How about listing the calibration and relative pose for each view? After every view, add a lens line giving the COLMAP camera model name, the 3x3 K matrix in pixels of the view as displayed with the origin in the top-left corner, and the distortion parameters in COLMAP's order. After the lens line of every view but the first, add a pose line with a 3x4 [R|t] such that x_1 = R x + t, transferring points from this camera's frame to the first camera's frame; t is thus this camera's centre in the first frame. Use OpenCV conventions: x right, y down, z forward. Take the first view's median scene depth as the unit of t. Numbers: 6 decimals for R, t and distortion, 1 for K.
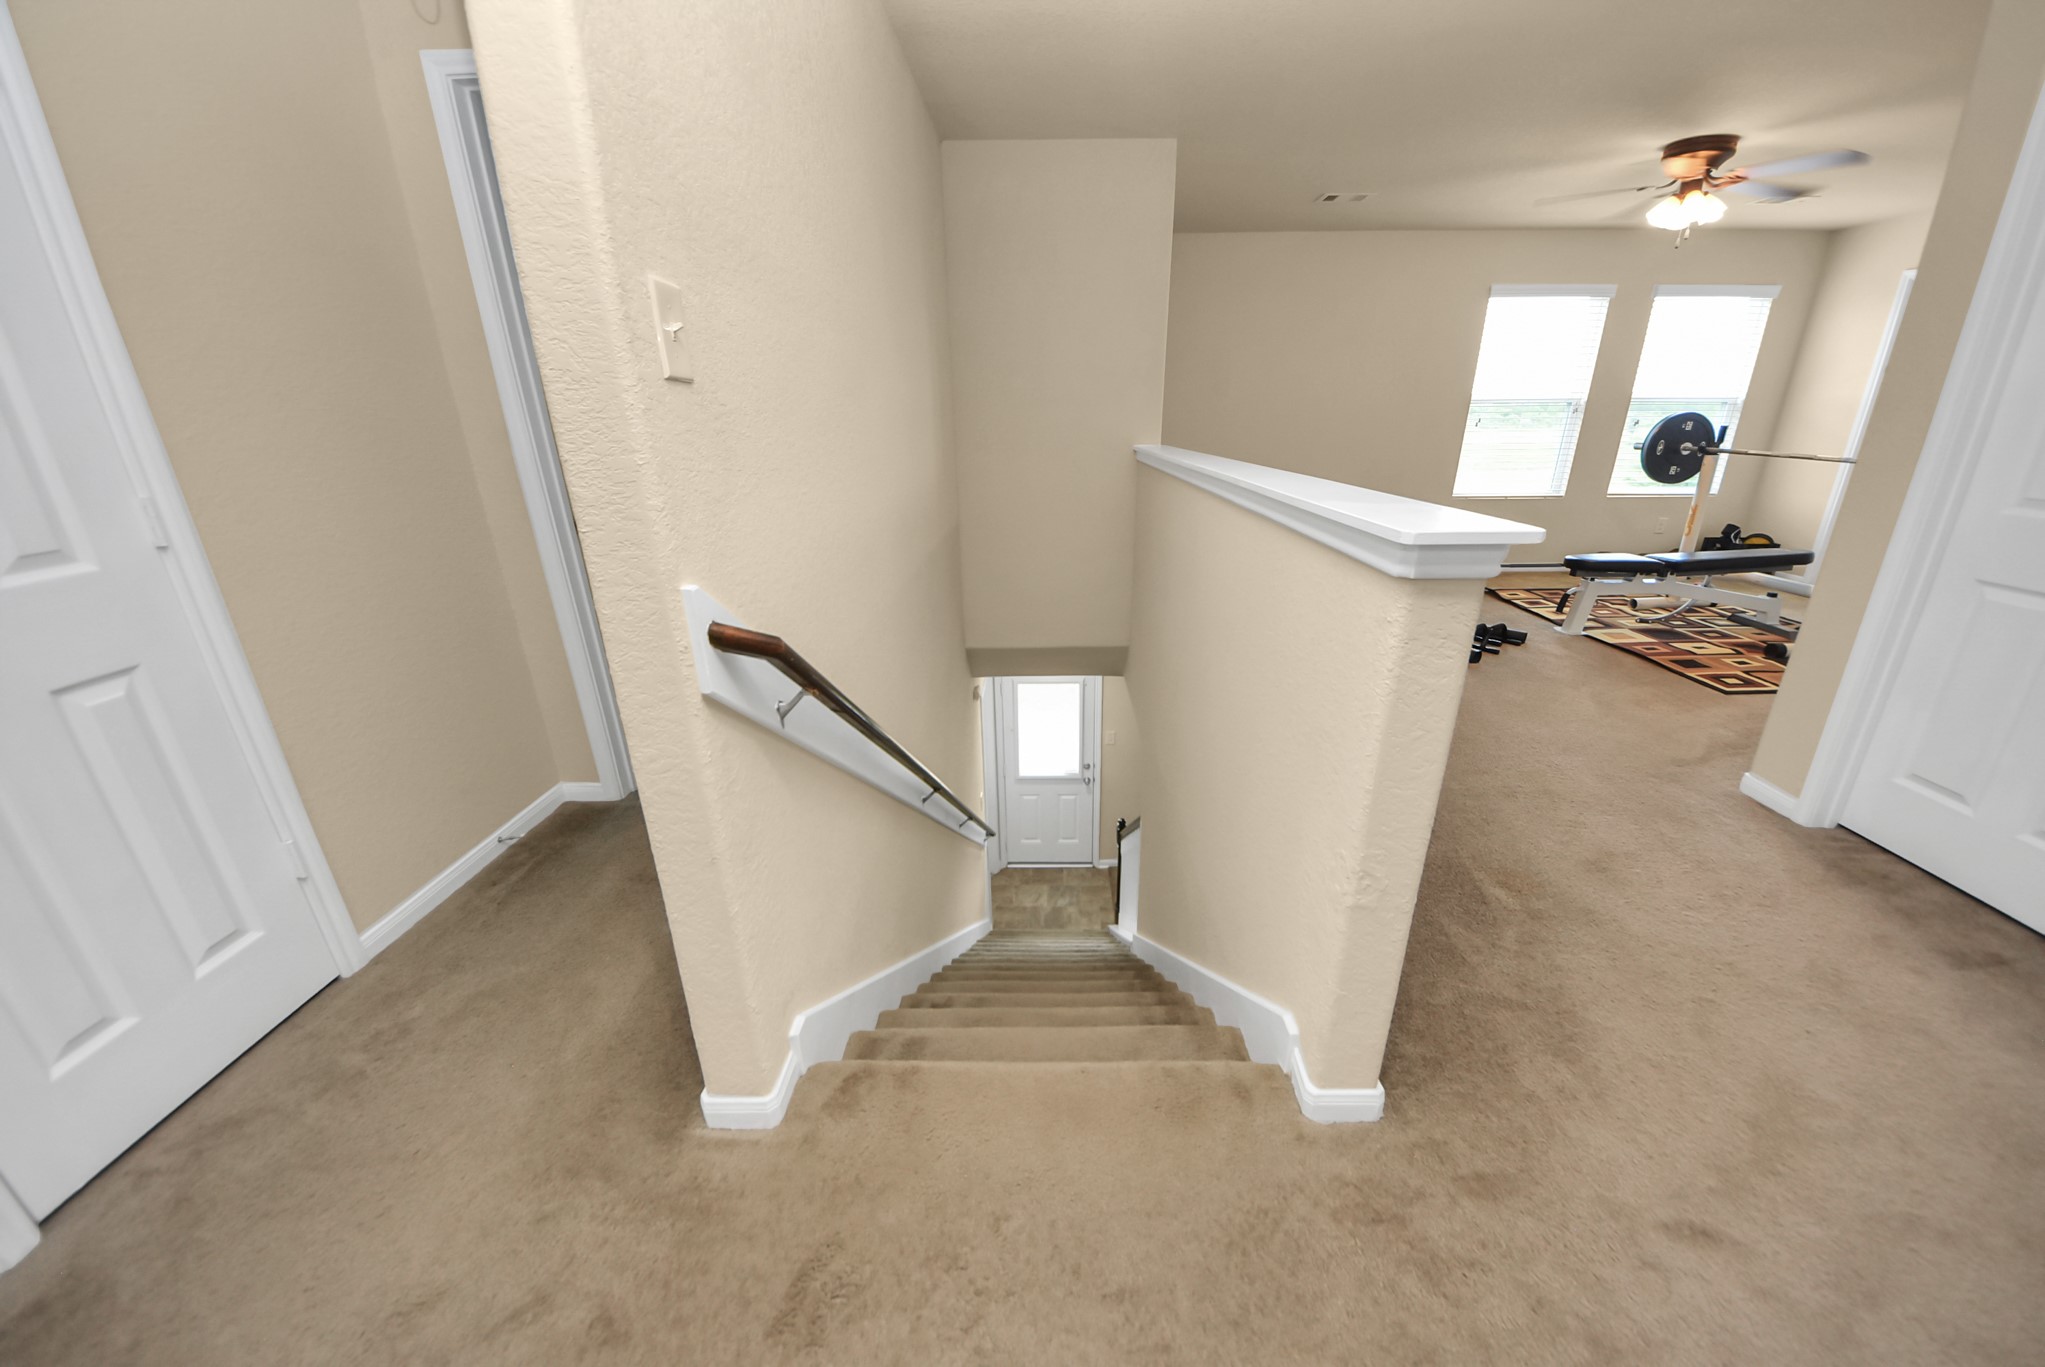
lens RADIAL K [[727.1, 0, 1035.5], [0, 727.1, 690.0], [0, 0, 1]] dist [0.037833, -0.023925]
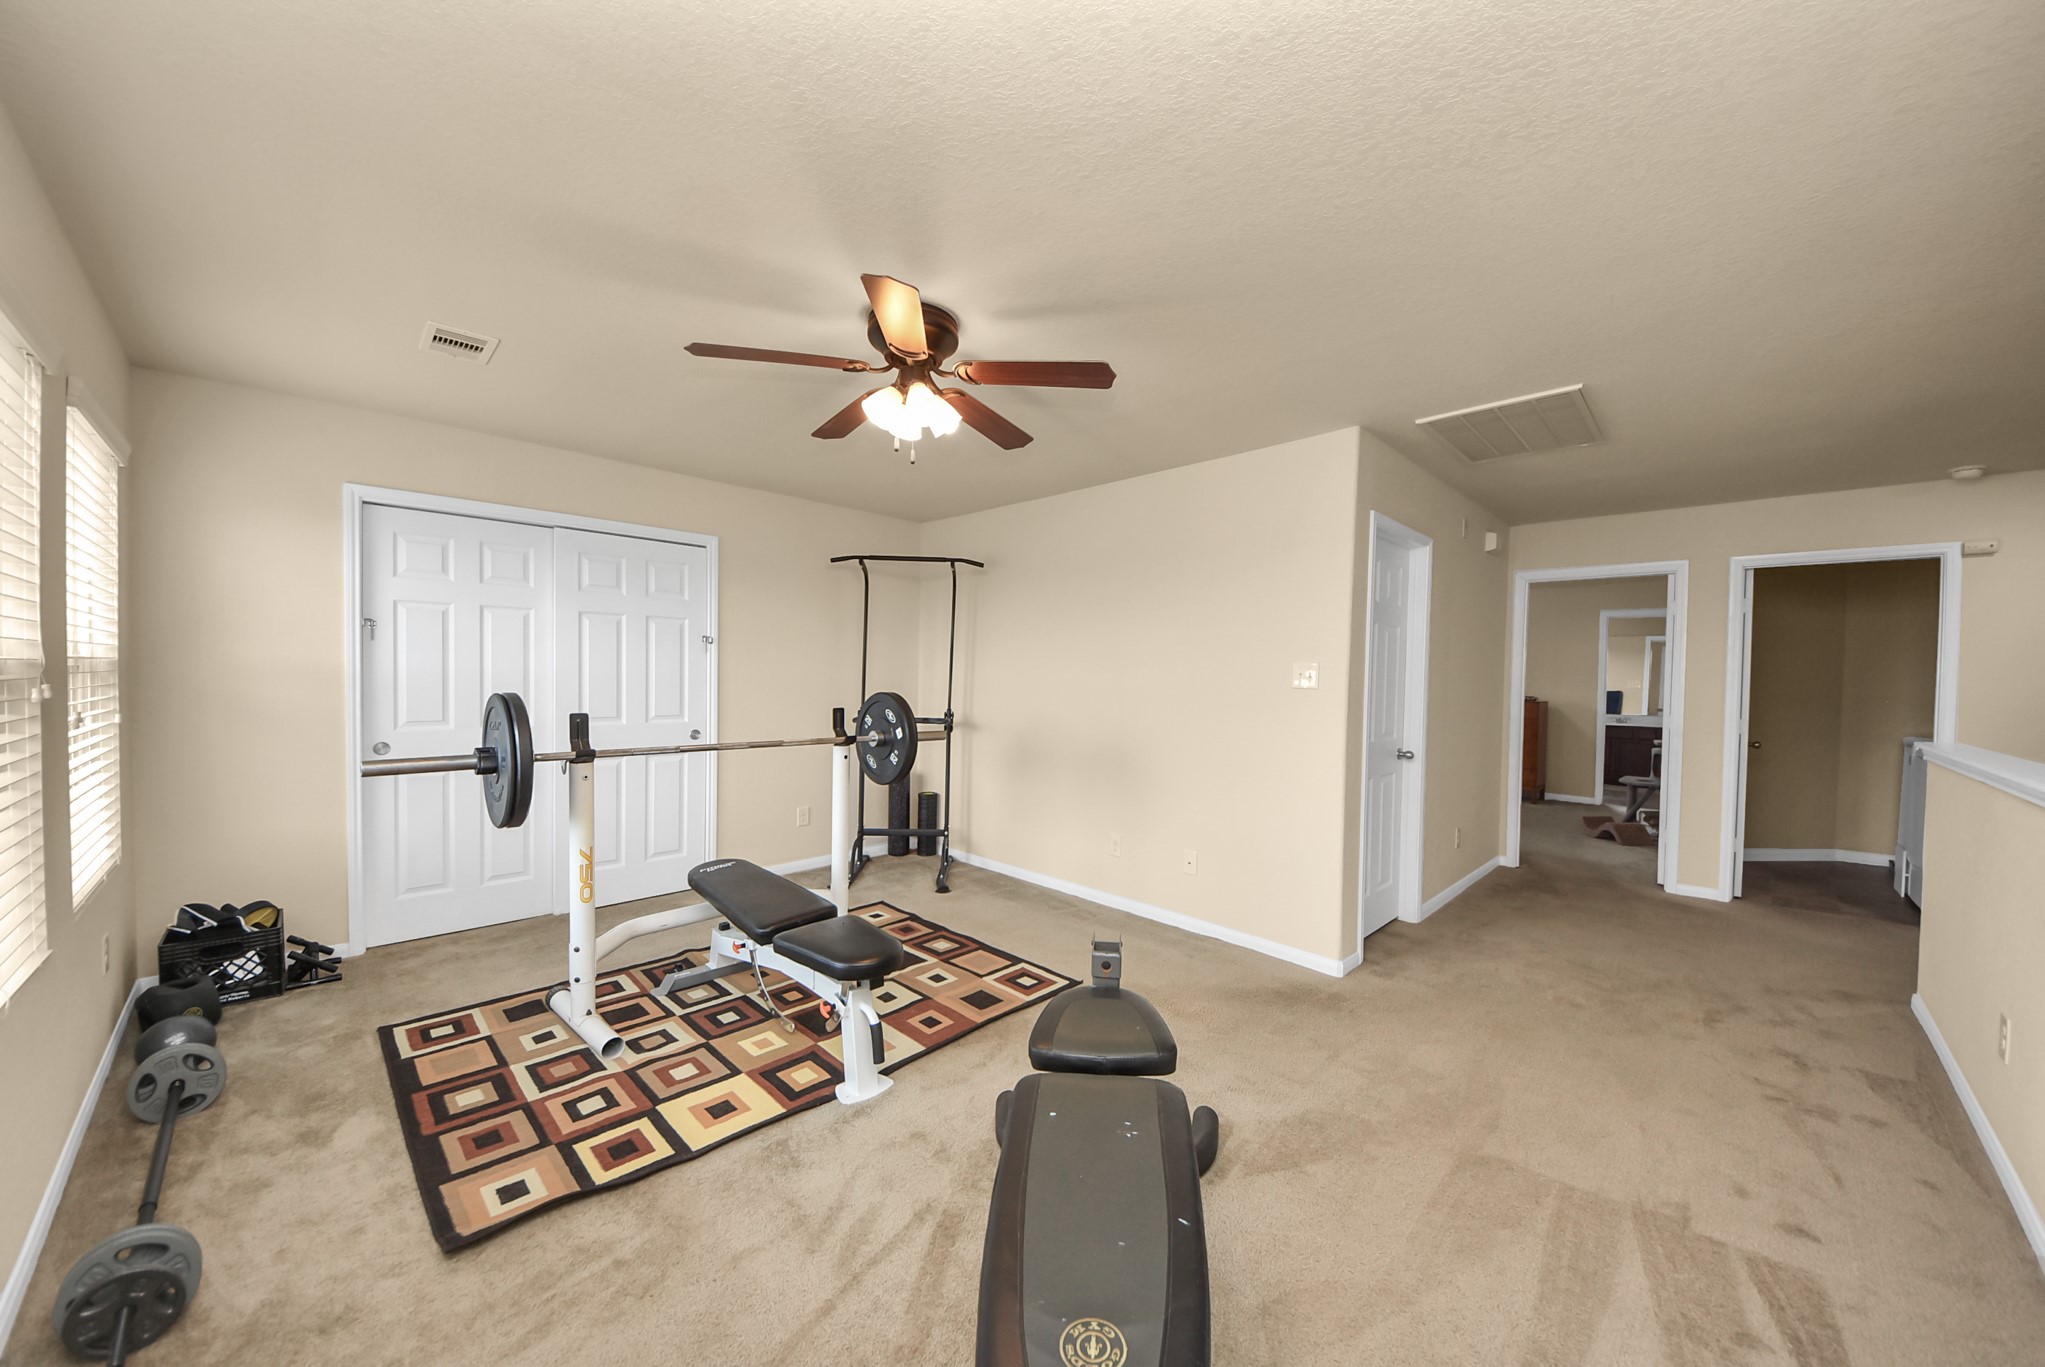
lens RADIAL K [[728.9, 0, 1045.8], [0, 728.9, 692.1], [0, 0, 1]] dist [0.046557, -0.031471]
pose [[-0.726465, -0.022482, 0.686836, 0.228090], [0.232854, 0.932286, 0.276805, -0.386803], [-0.646551, 0.361022, -0.672038, 0.983909]]
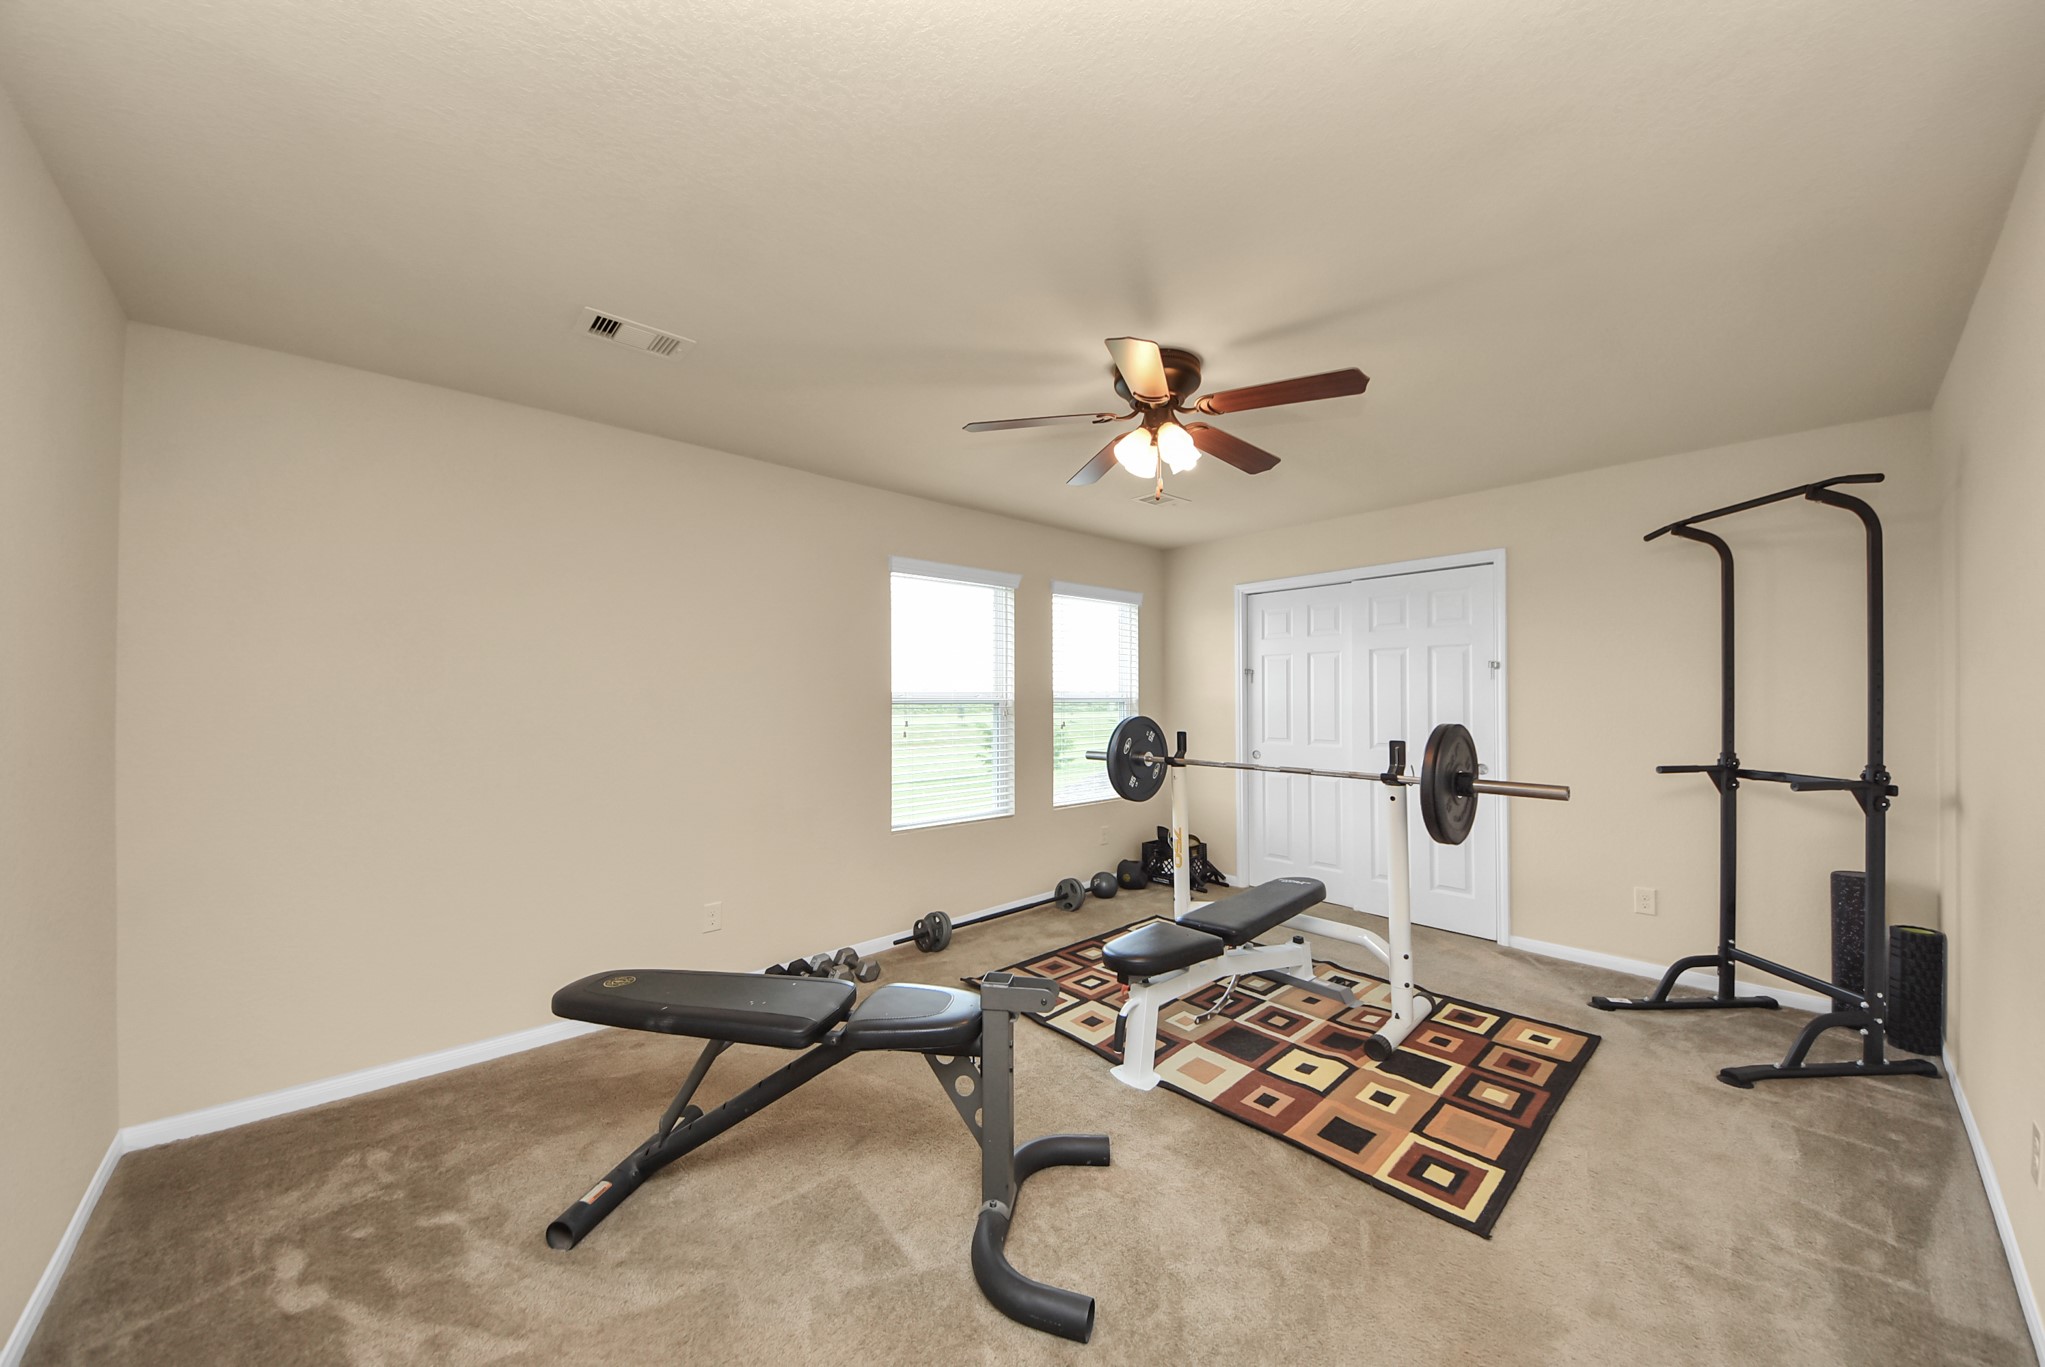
lens RADIAL K [[727.1, 0, 1035.5], [0, 727.1, 690.0], [0, 0, 1]] dist [0.037833, -0.023925]
pose [[0.729785, 0.012397, 0.683564, 0.224702], [0.241672, 0.930607, -0.274891, -0.187984], [-0.639537, 0.365810, 0.676147, 0.463142]]
